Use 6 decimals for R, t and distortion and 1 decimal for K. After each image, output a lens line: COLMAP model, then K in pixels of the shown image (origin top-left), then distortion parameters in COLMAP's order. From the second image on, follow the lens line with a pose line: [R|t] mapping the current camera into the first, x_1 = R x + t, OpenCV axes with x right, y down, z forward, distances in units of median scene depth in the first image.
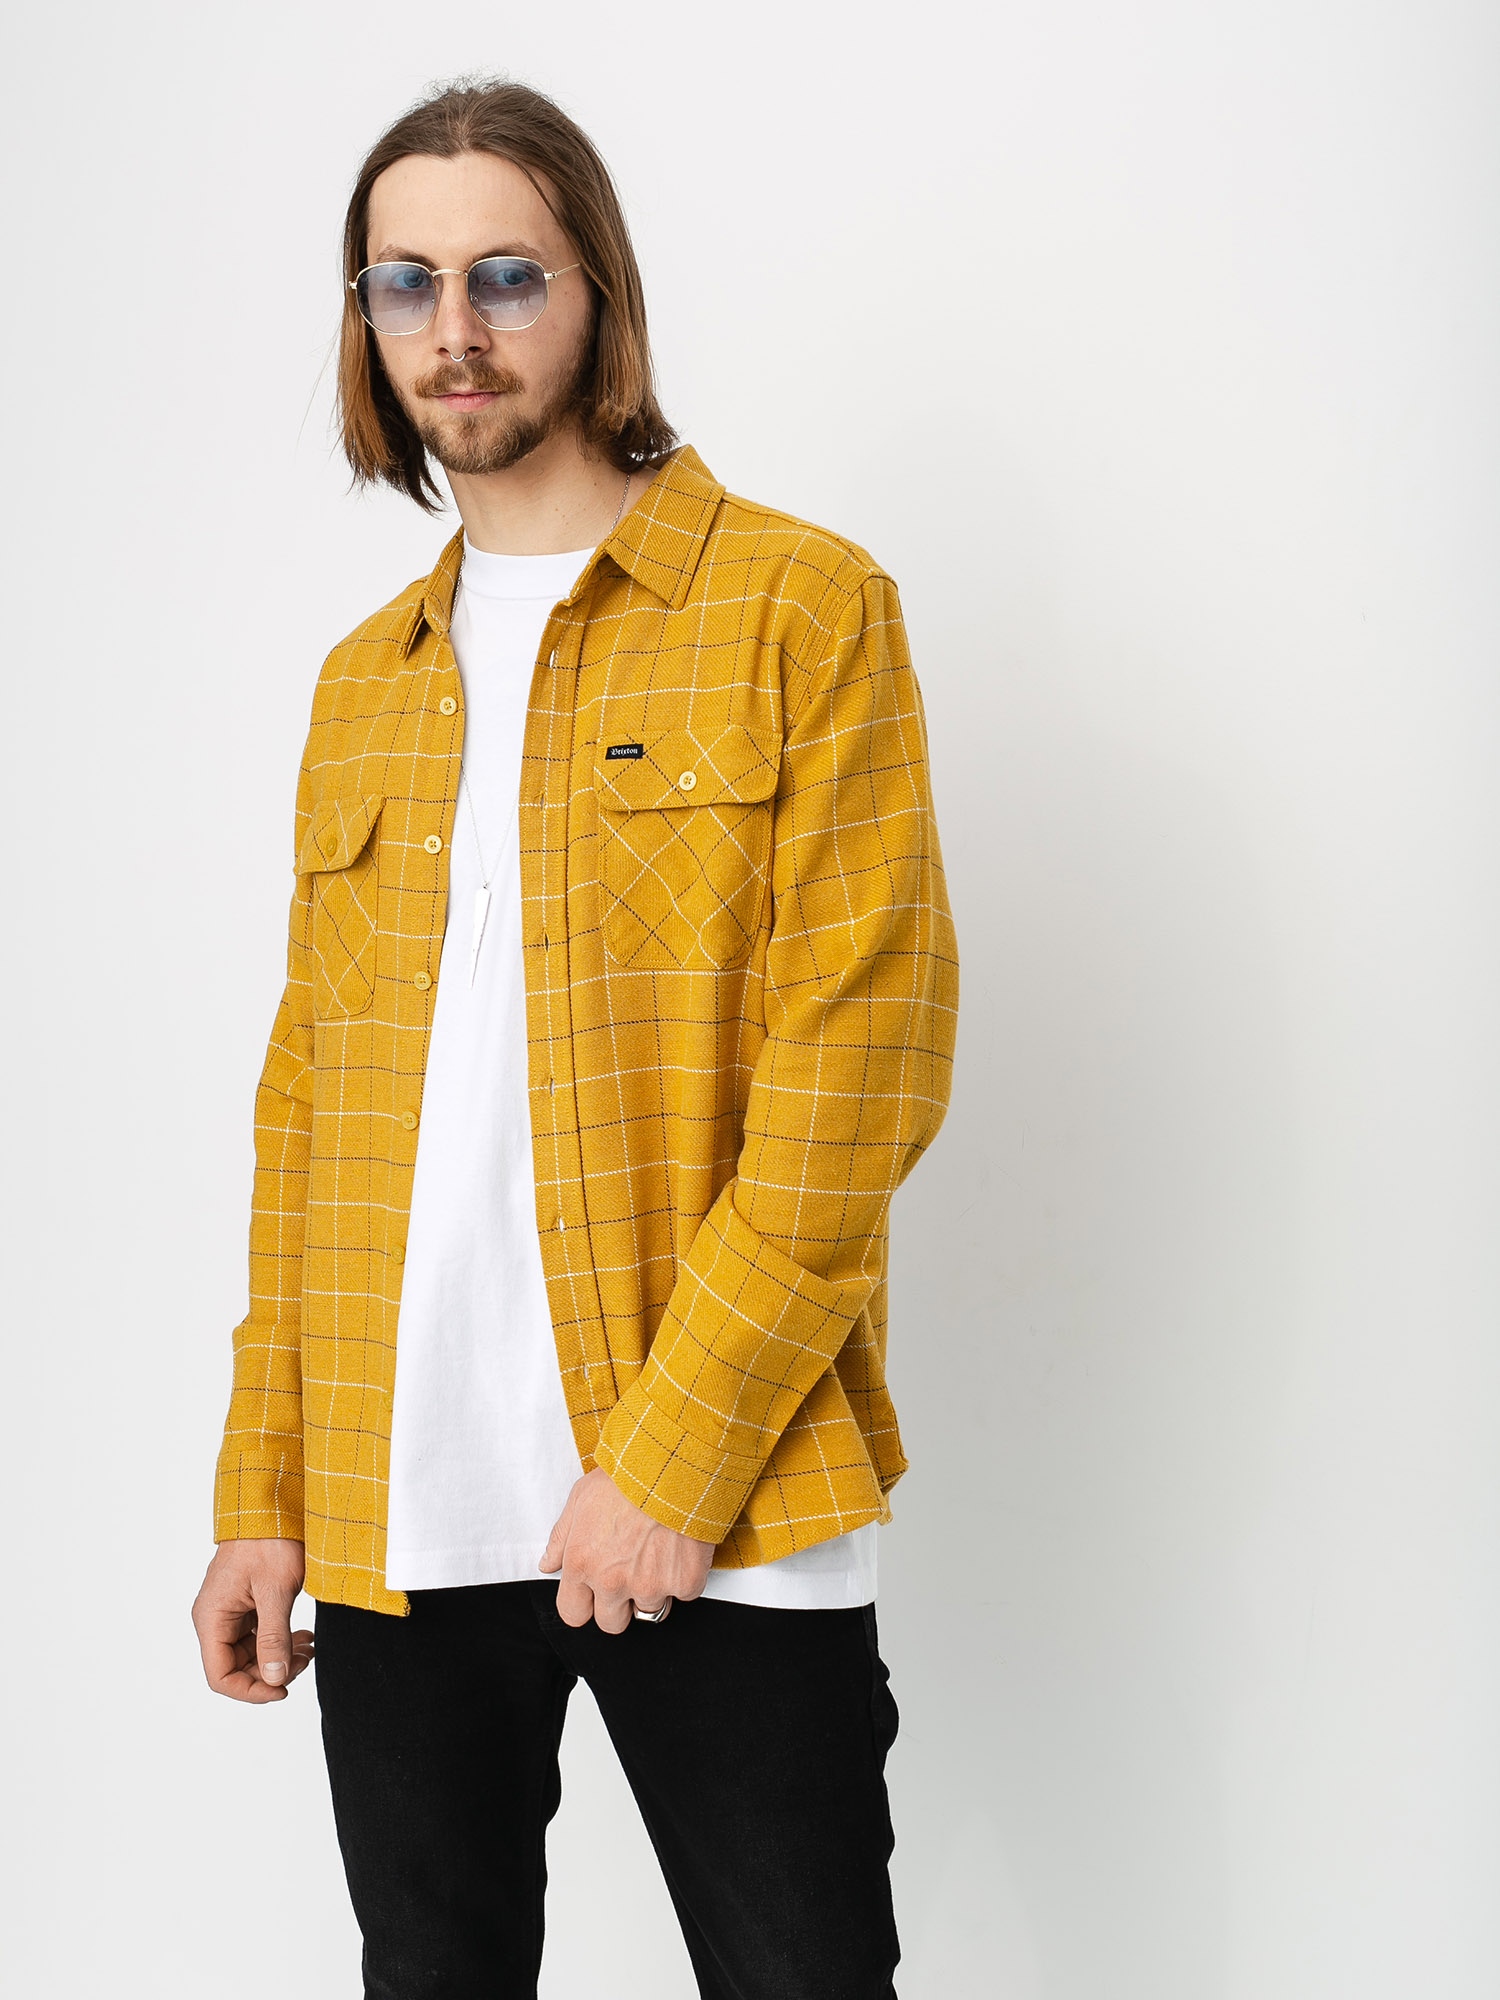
lens RADIAL K [[3303.5, 0, 750.0], [0, 3303.5, 1000.0], [0, 0, 1]] dist [-0.016404, -0.022740]
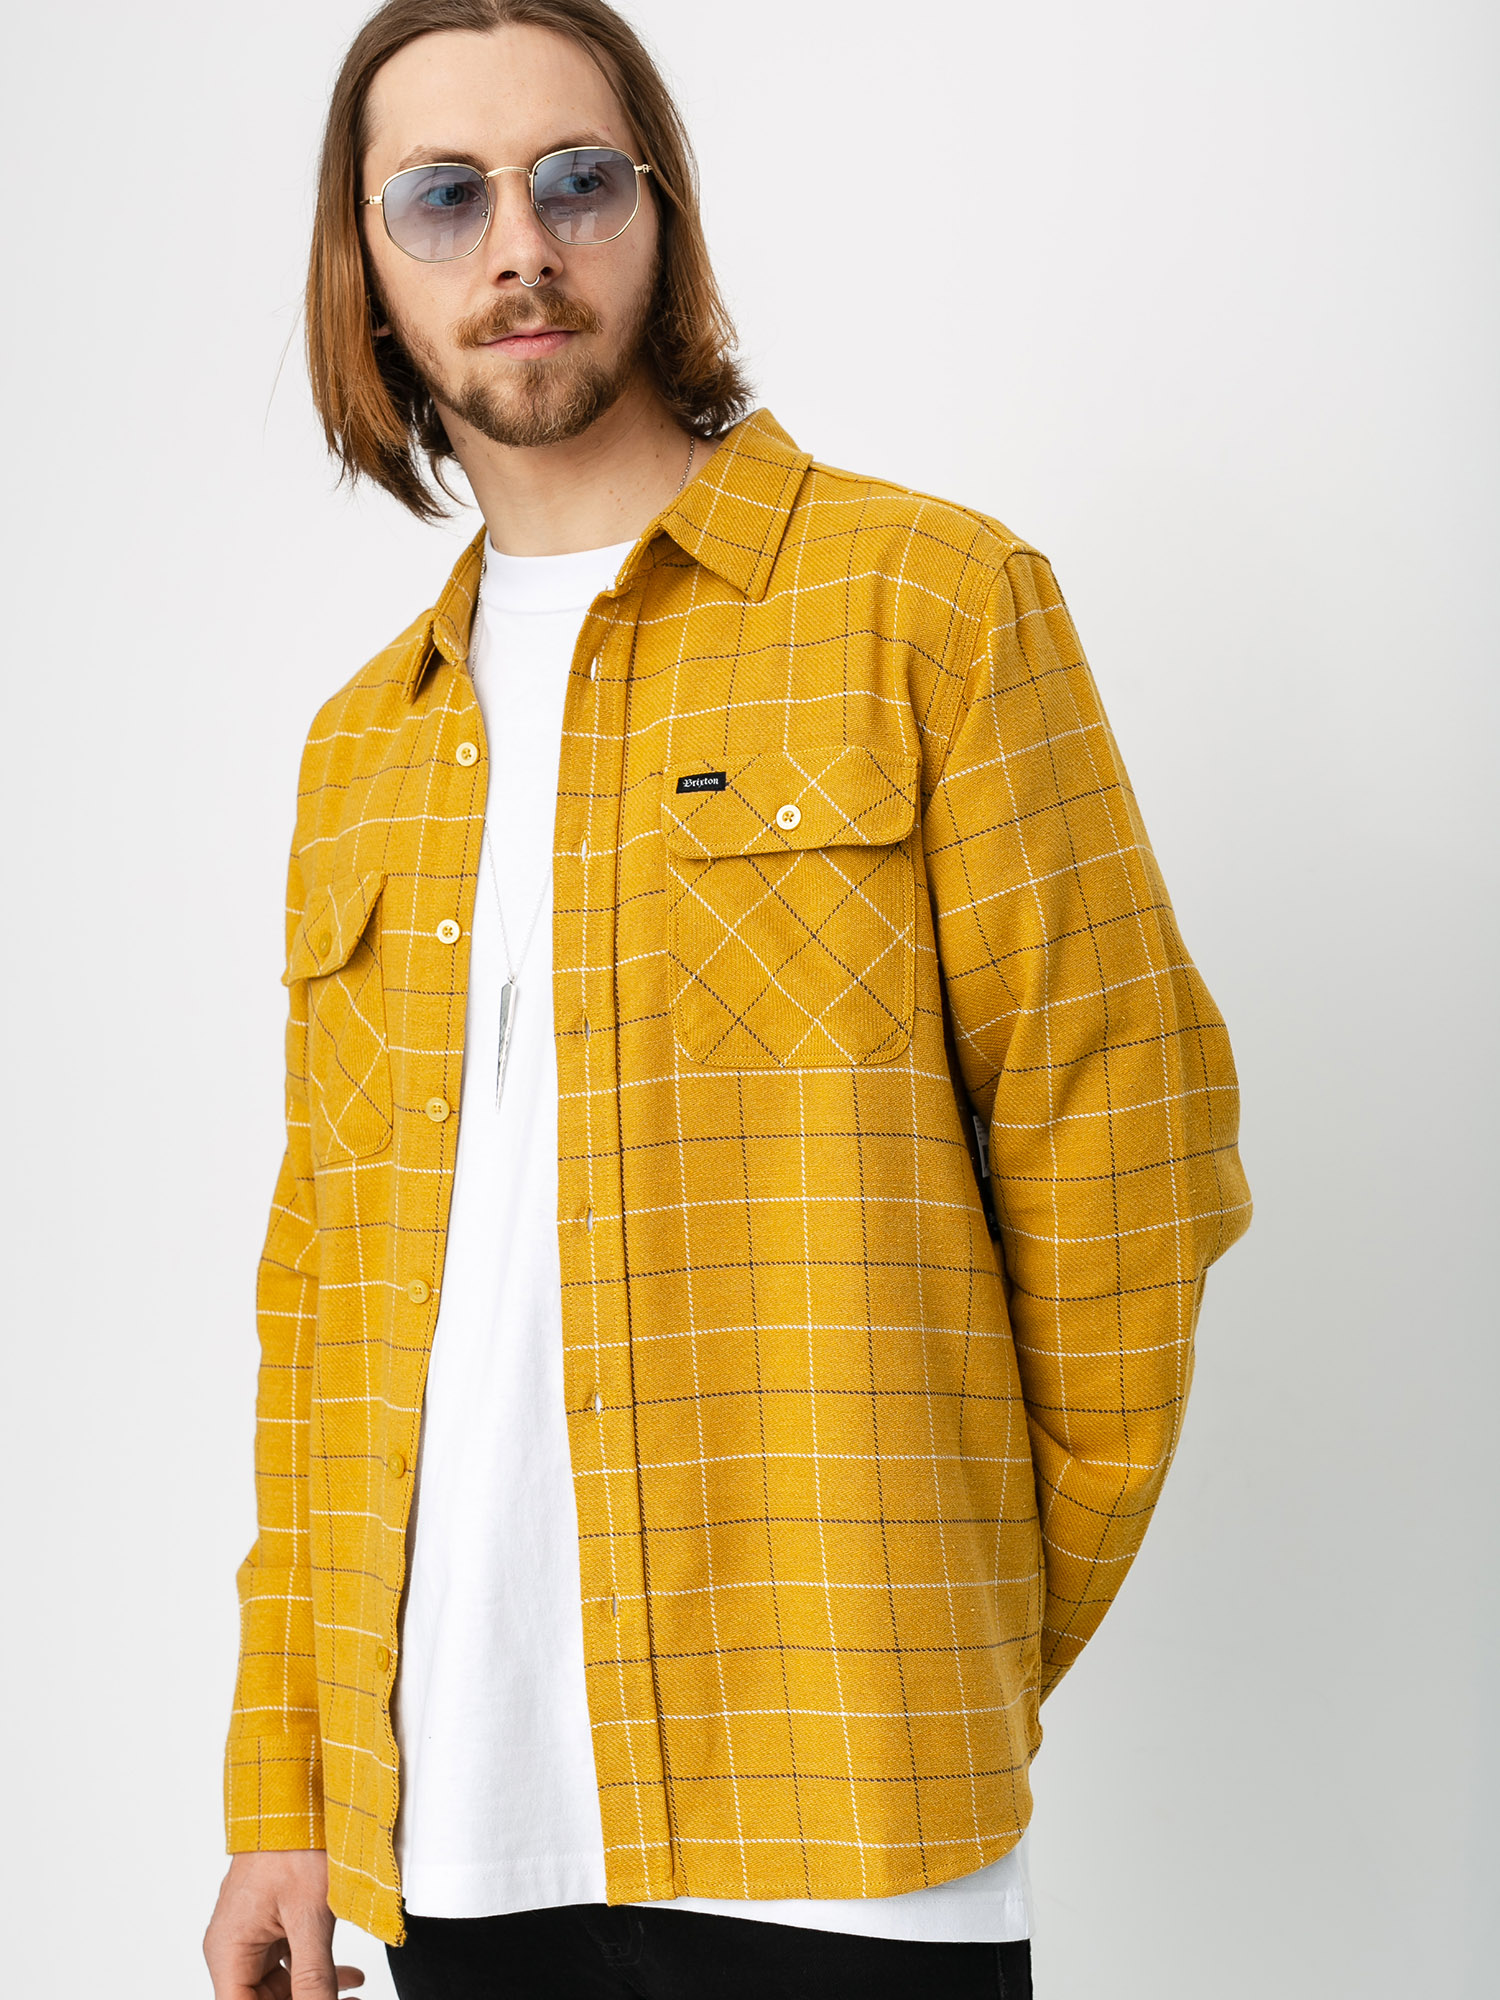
lens RADIAL K [[2807.1, 0, 750.0], [0, 2807.1, 1000.0], [0, 0, 1]] dist [-0.009085, -0.010685]
pose [[0.998186, -0.055330, -0.023751, -0.013811], [0.054373, 0.997750, -0.039229, -0.003418], [0.025868, 0.037866, 0.998948, 0.354413]]
